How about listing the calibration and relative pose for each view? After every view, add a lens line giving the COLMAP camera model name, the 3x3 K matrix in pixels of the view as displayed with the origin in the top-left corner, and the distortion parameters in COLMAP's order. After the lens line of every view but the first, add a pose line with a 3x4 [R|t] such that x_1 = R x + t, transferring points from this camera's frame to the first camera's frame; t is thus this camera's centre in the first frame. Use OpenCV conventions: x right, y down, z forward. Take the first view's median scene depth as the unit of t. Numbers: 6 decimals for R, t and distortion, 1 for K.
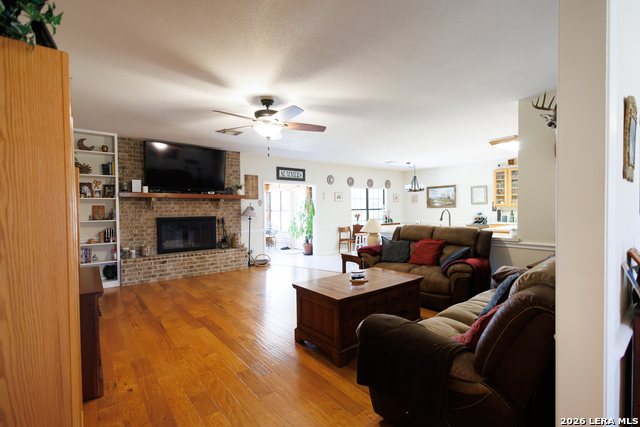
lens RADIAL K [[295.6, 0, 318.9], [0, 295.6, 214.6], [0, 0, 1]] dist [0.008068, -0.000448]
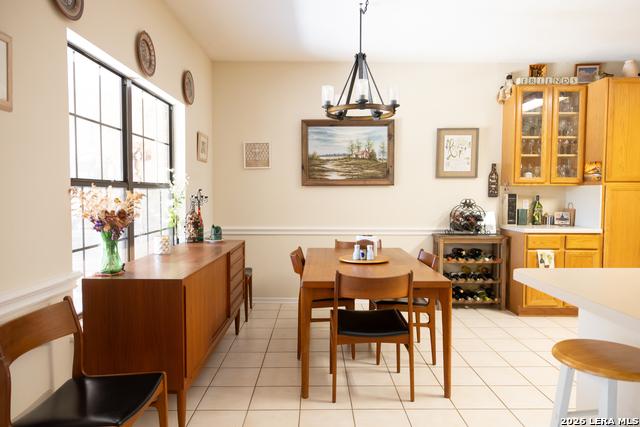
lens RADIAL K [[430.9, 0, 320.8], [0, 430.9, 214.4], [0, 0, 1]] dist [0.007625, 0.000535]
pose [[0.621239, -0.025175, 0.783217, 0.016259], [0.004976, 0.999590, 0.028183, -0.006052], [-0.783605, -0.013611, 0.621110, 0.787298]]
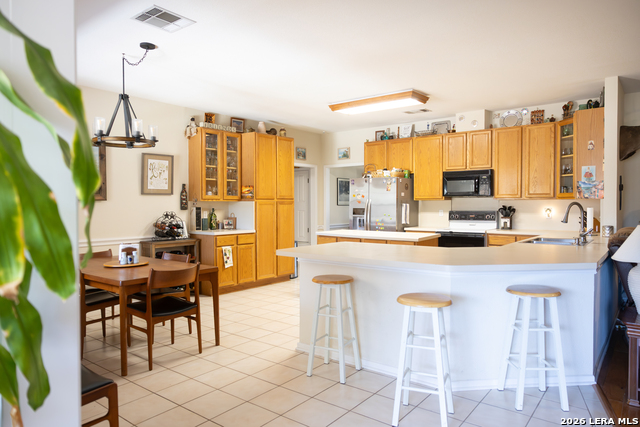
lens RADIAL K [[430.9, 0, 319.7], [0, 430.9, 213.8], [0, 0, 1]] dist [0.007625, 0.000535]
pose [[-0.220901, -0.010032, 0.975245, -0.149715], [0.021552, 0.999653, 0.015165, -0.010788], [-0.975058, 0.024368, -0.220608, 0.891909]]
